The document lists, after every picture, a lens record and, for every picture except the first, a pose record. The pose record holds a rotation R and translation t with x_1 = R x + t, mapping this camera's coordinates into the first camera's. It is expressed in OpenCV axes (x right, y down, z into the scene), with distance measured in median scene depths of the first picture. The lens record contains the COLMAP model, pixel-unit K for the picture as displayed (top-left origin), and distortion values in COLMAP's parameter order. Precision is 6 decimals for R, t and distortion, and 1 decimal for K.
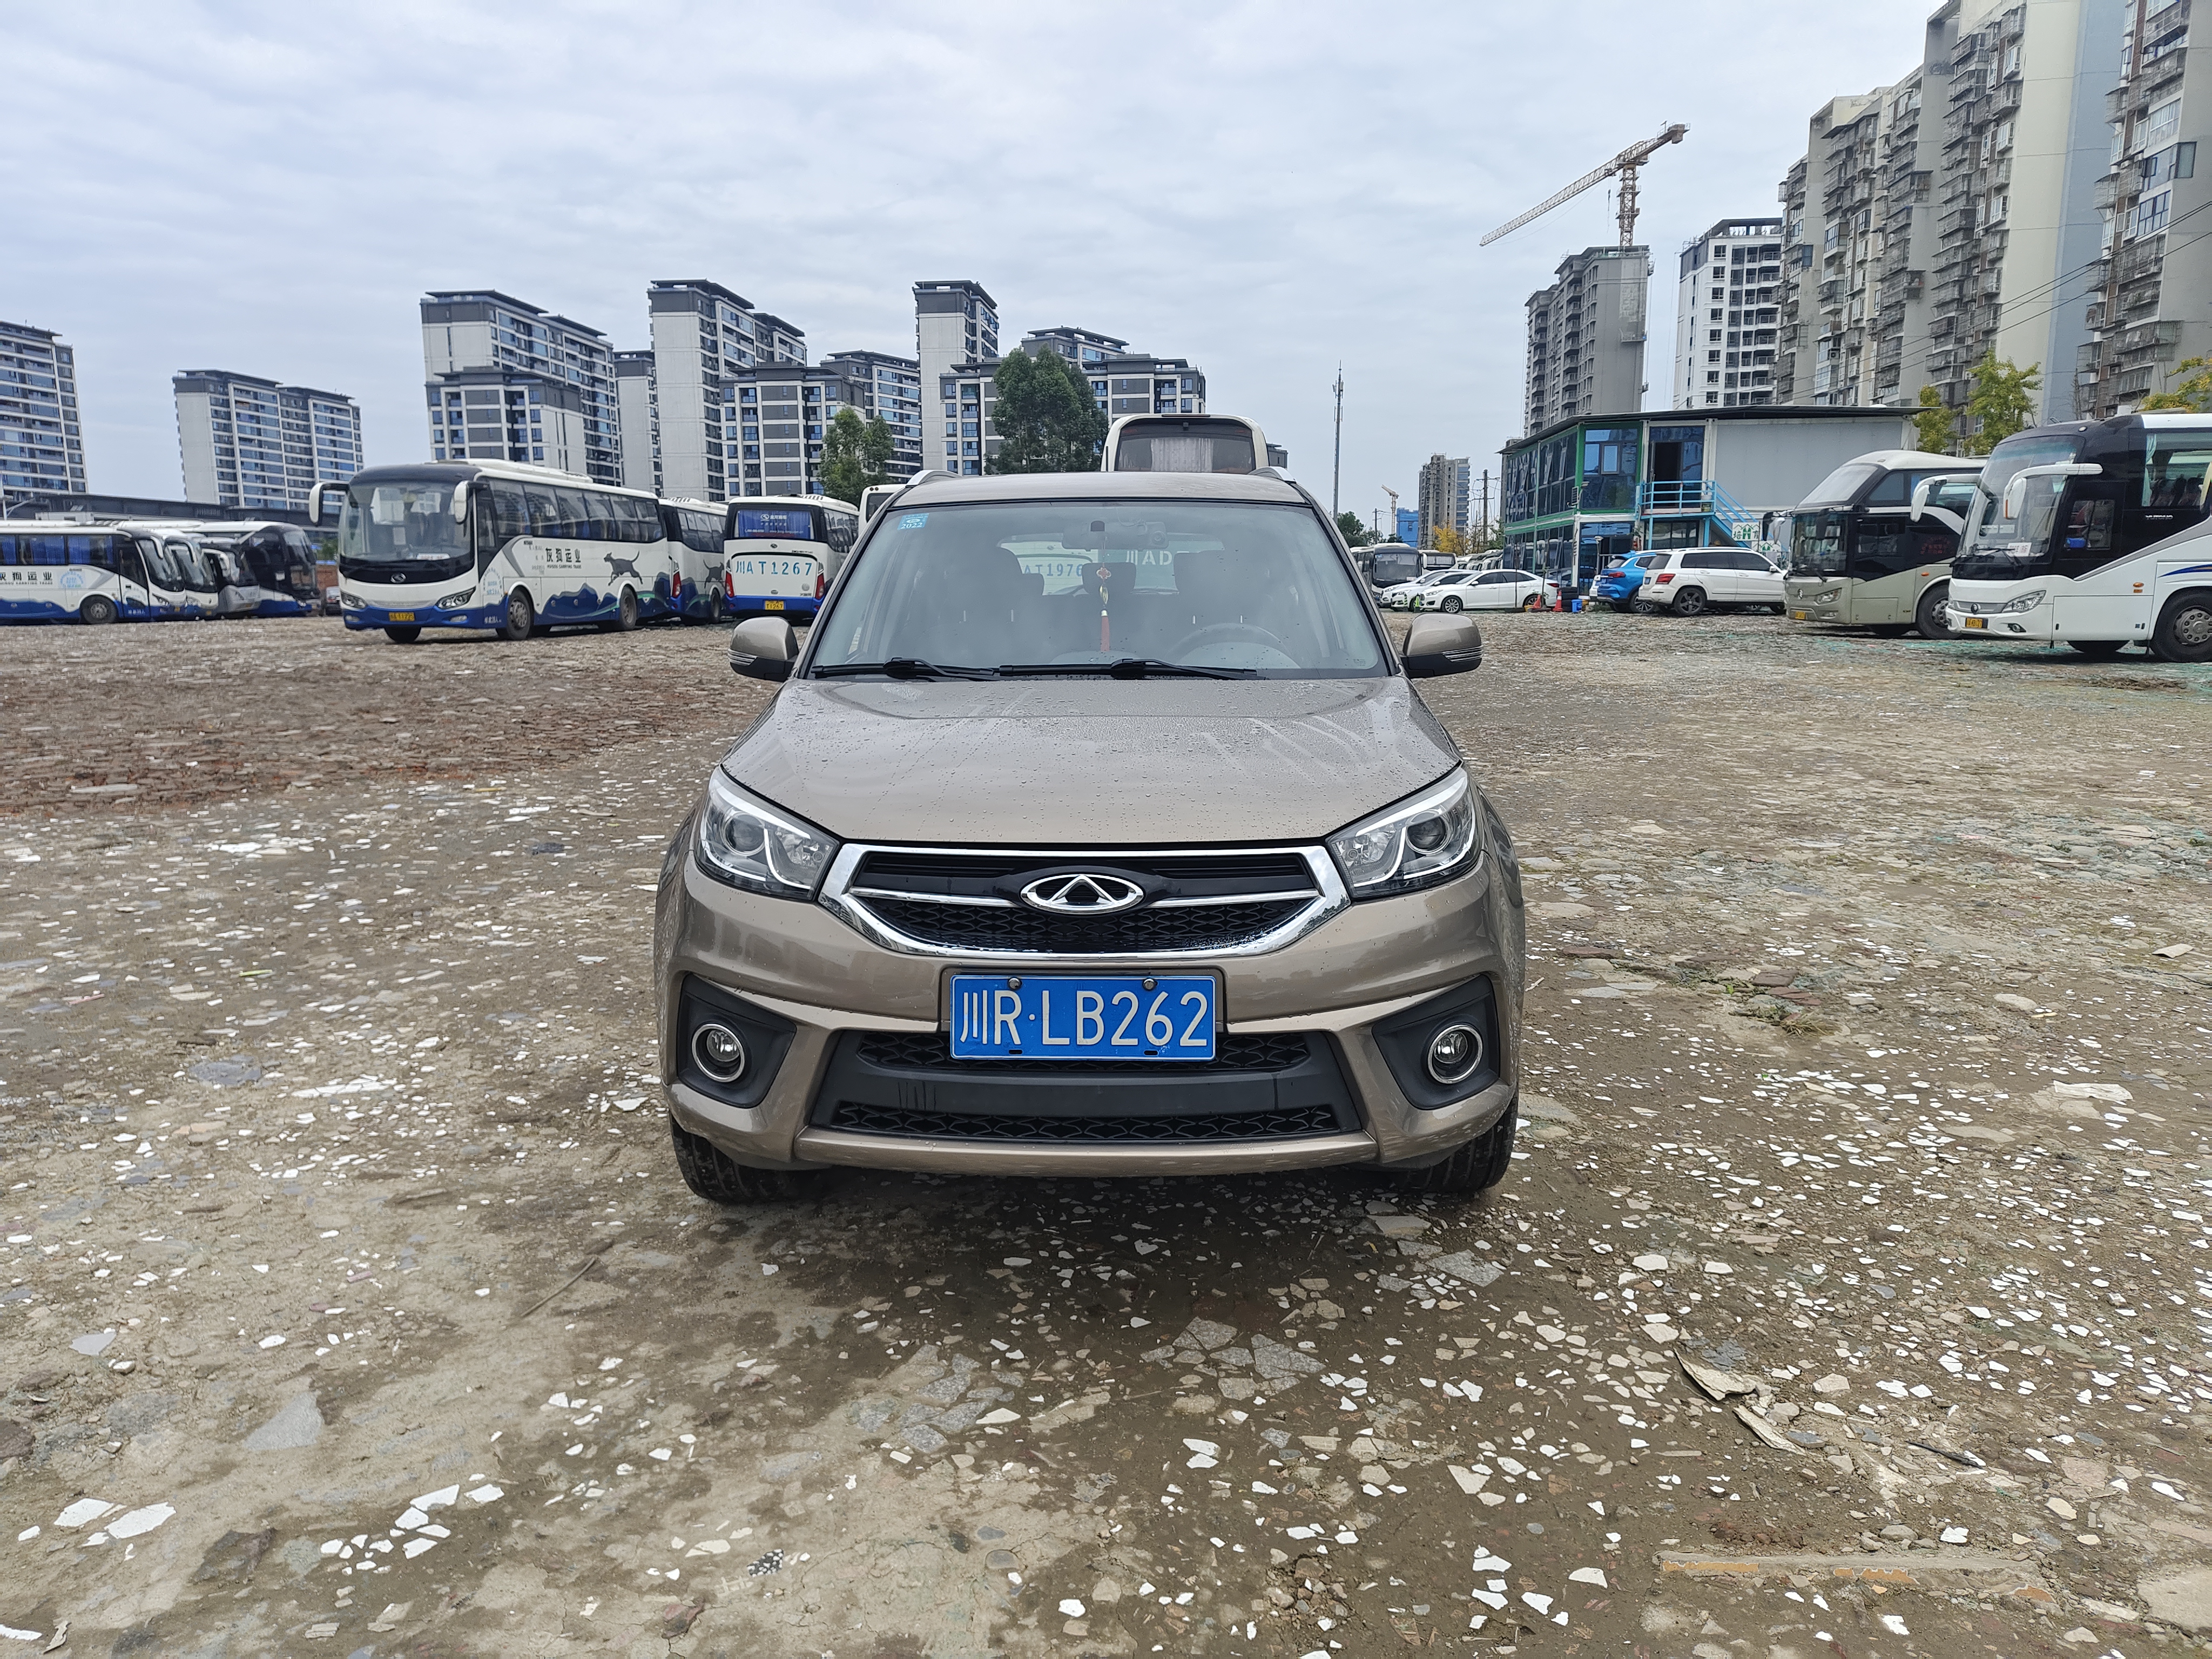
lens RADIAL K [[1511.6, 0, 1106.0], [0, 1511.6, 829.5], [0, 0, 1]] dist [0.040506, -0.036260]
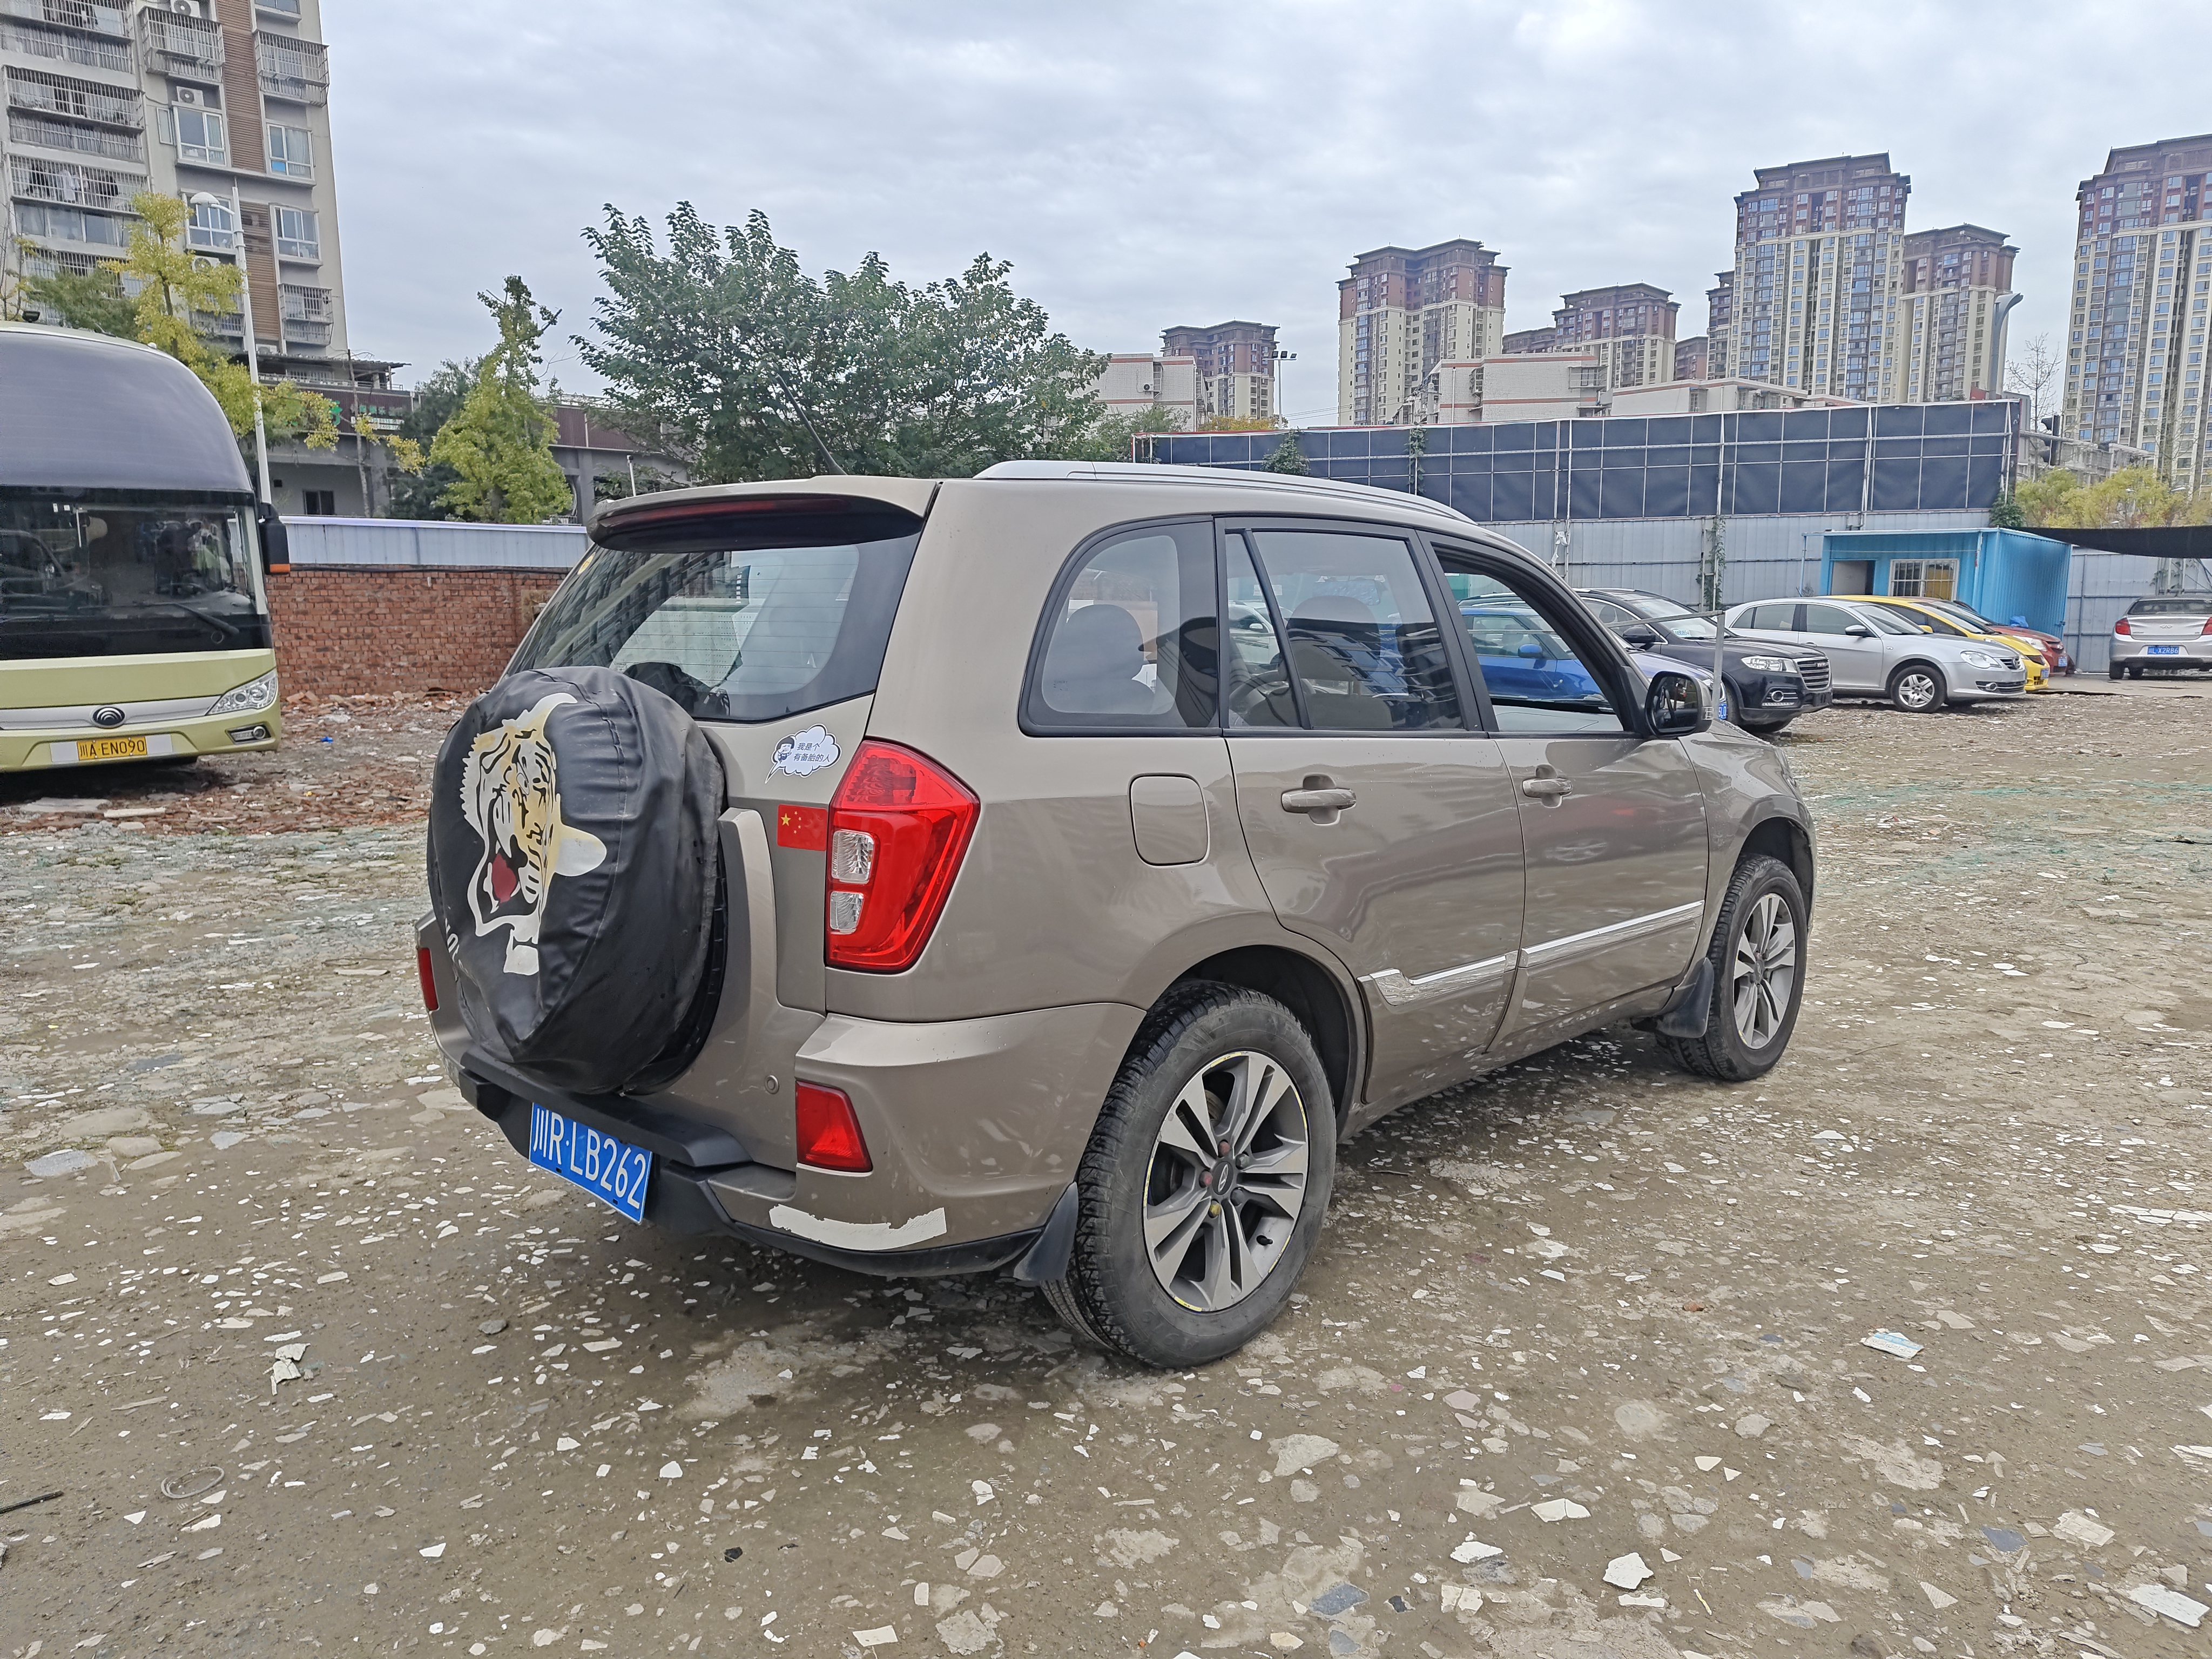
lens RADIAL K [[1511.9, 0, 1135.5], [0, 1511.9, 826.8], [0, 0, 1]] dist [0.041459, -0.043405]
pose [[-0.741632, -0.082274, 0.665743, -0.865439], [0.116887, 0.961418, 0.249025, -0.449933], [-0.660545, 0.262501, -0.703401, 2.703489]]
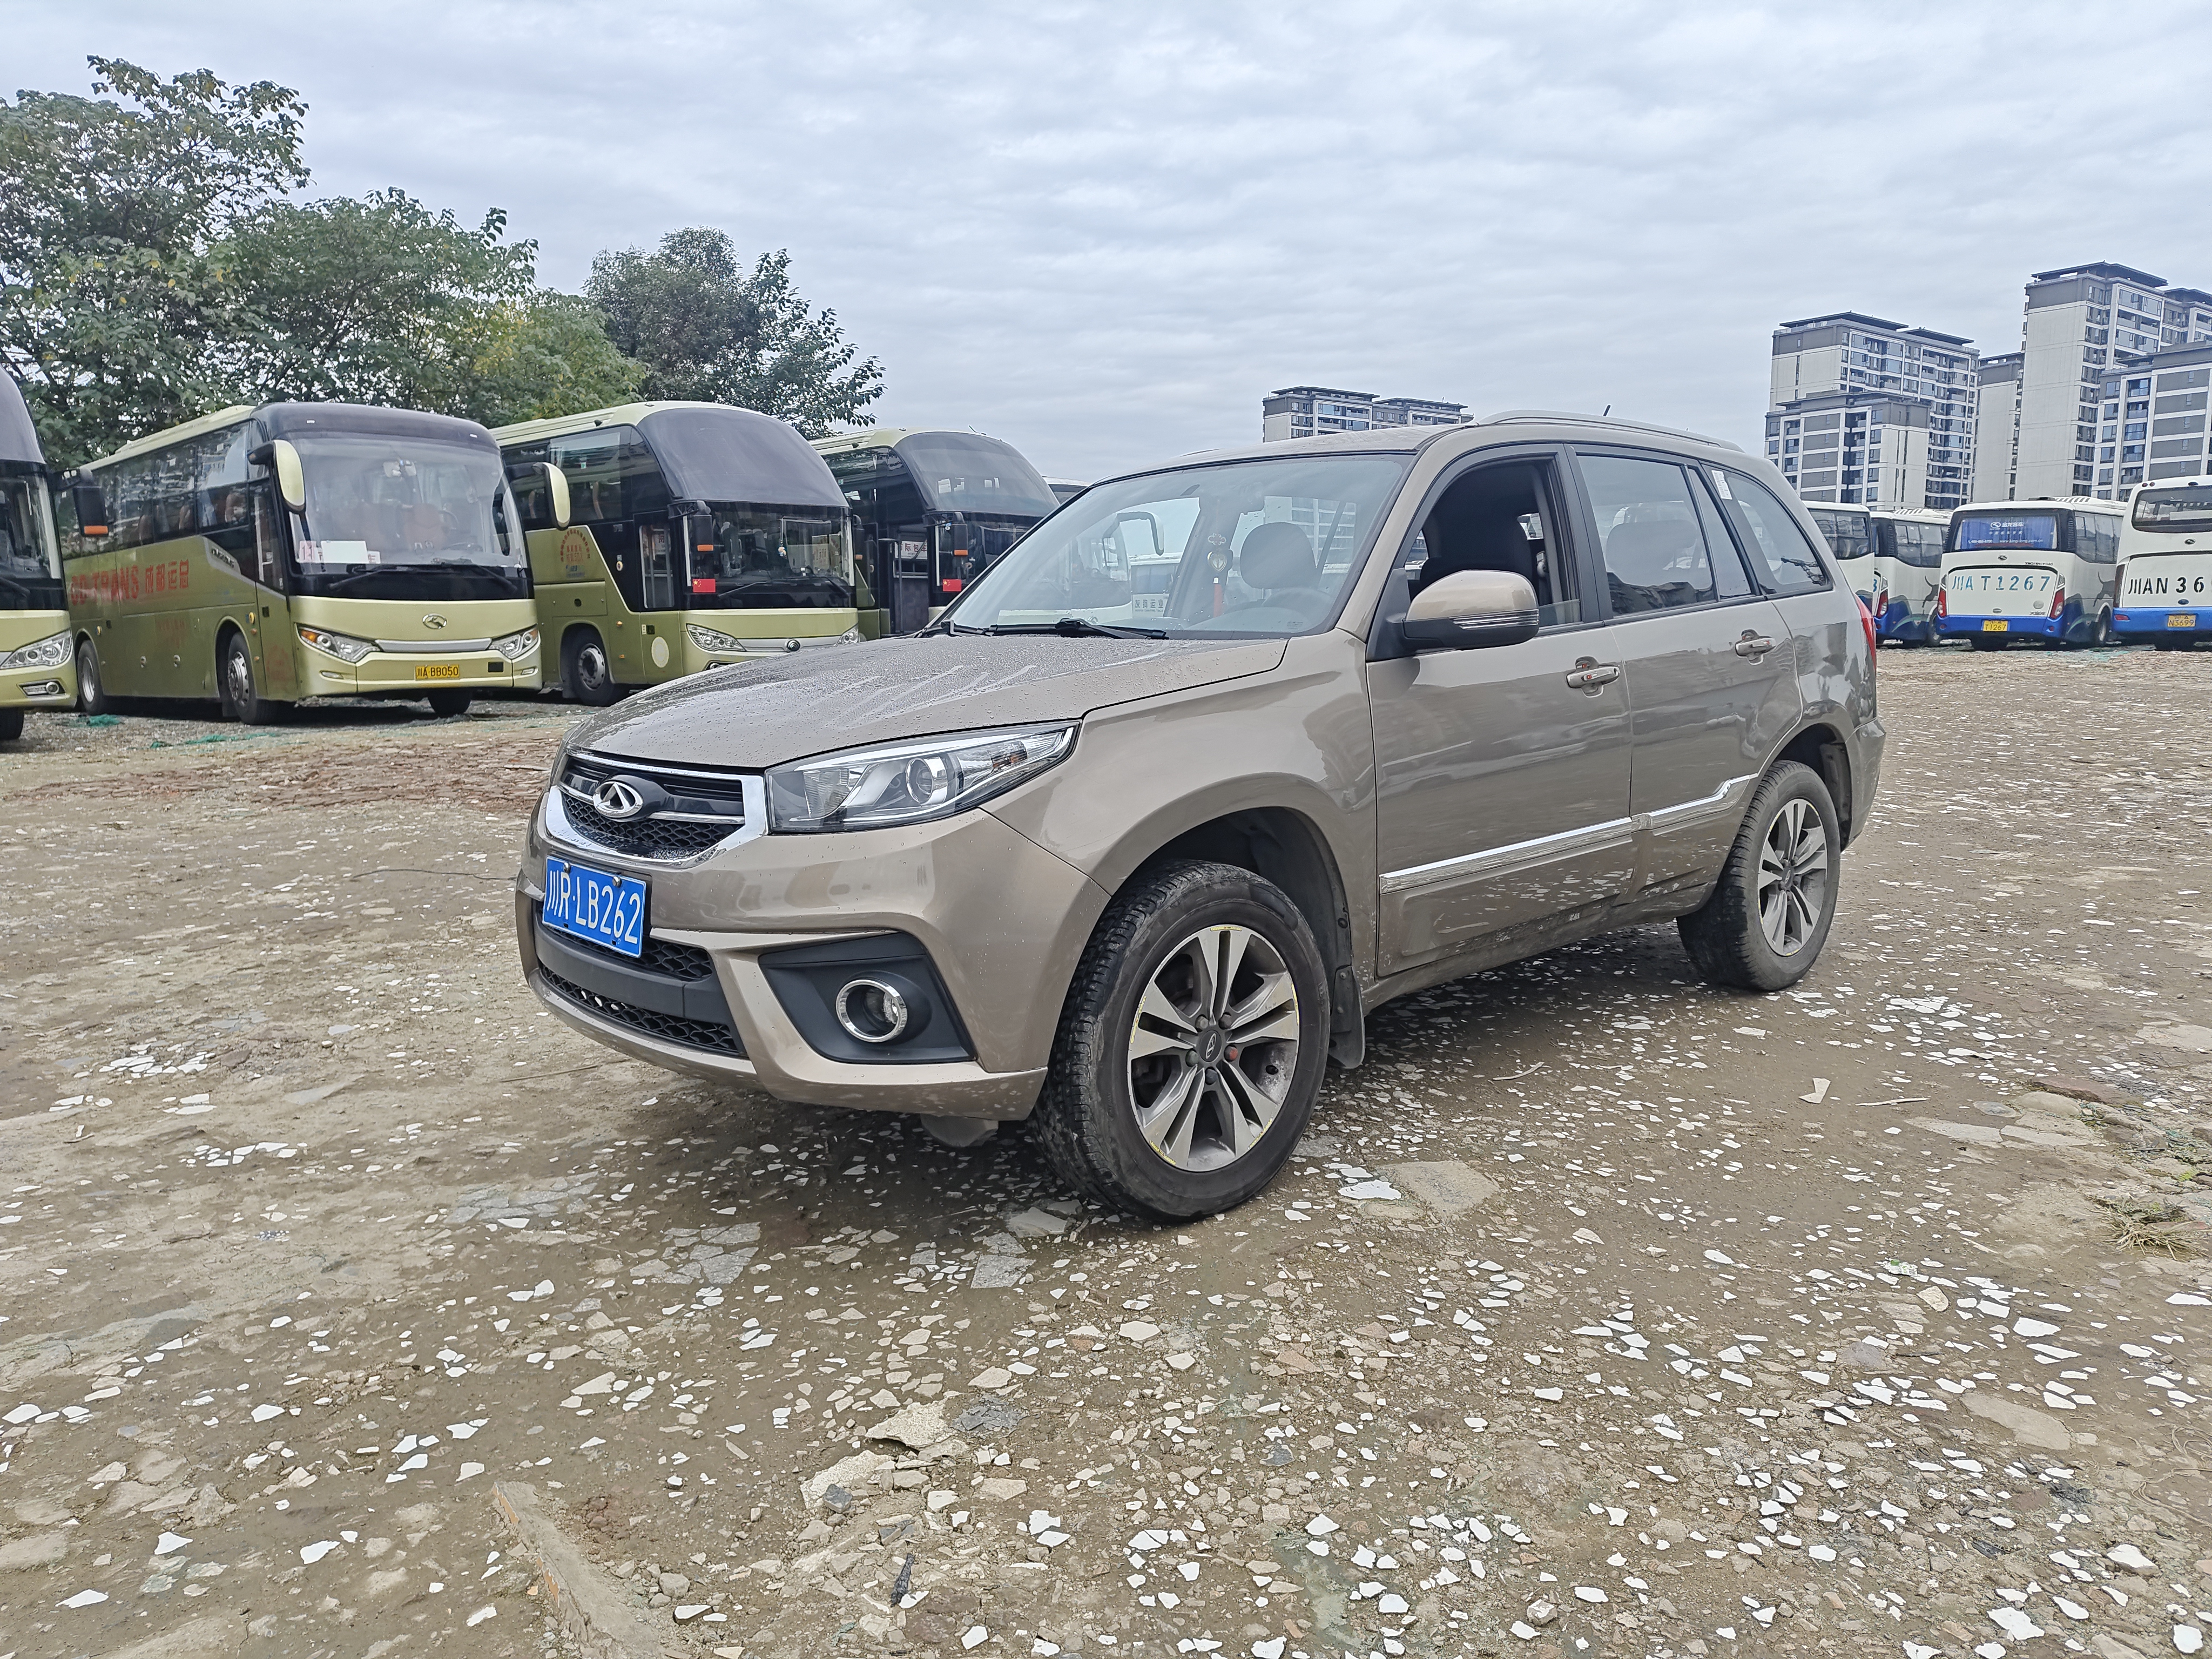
lens RADIAL K [[1508.0, 0, 1106.0], [0, 1508.0, 829.5], [0, 0, 1]] dist [0.042807, -0.037383]
pose [[0.687239, 0.097106, -0.719912, 0.948587], [-0.110212, 0.993491, 0.028798, -0.007332], [0.718022, 0.059551, 0.693468, 0.420791]]
